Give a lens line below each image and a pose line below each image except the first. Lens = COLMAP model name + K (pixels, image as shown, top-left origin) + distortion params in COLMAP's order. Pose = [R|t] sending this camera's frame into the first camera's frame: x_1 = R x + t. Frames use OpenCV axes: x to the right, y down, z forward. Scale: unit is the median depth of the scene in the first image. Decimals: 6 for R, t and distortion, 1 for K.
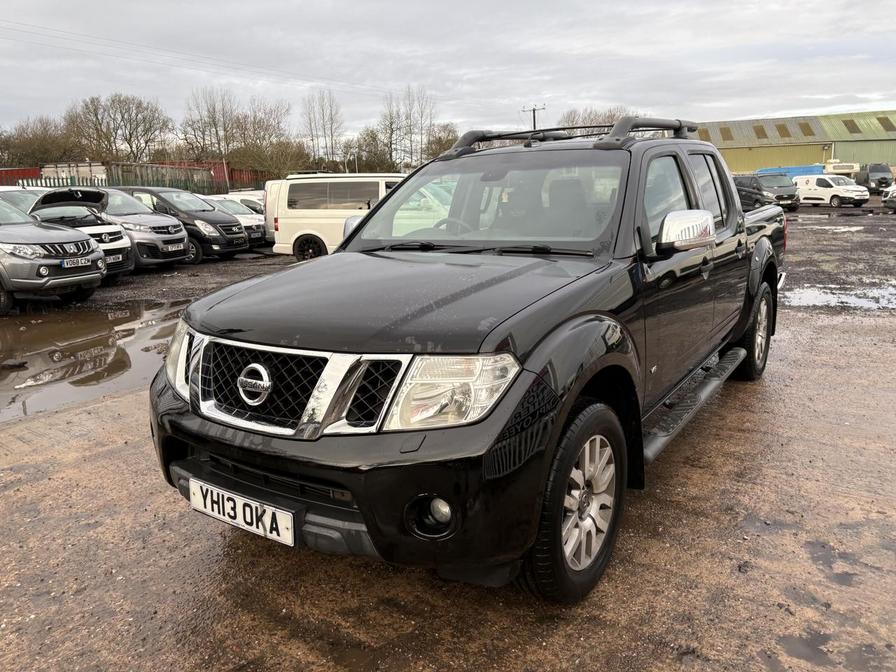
lens RADIAL K [[688.9, 0, 448.5], [0, 688.9, 334.8], [0, 0, 1]] dist [0.048348, -0.056208]
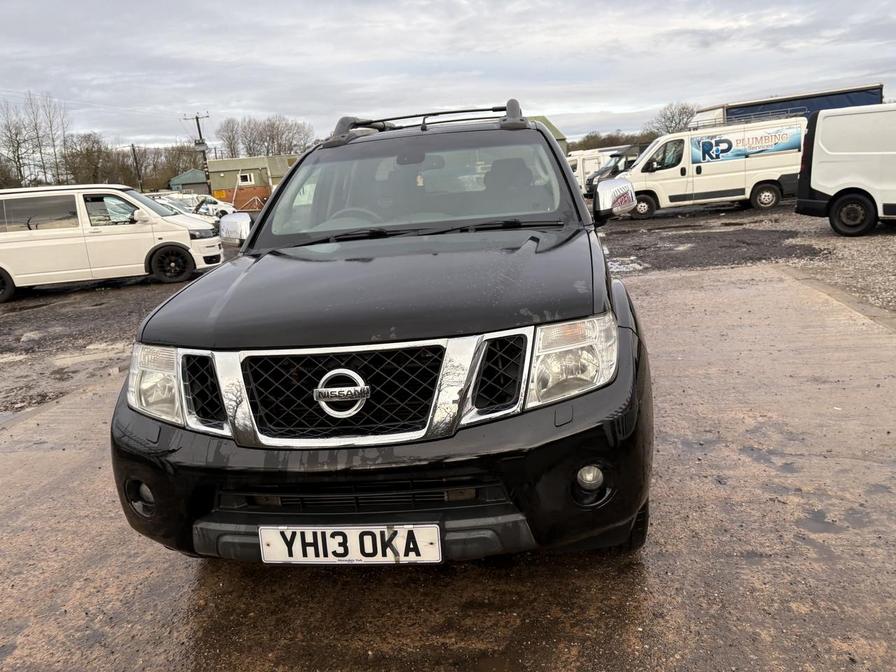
lens RADIAL K [[688.9, 0, 452.6], [0, 688.9, 331.4], [0, 0, 1]] dist [0.048348, -0.056208]
pose [[0.882763, -0.142000, 0.447845, -0.521452], [0.150259, 0.988496, 0.017246, 0.002444], [-0.445142, 0.052069, 0.893945, 0.176306]]
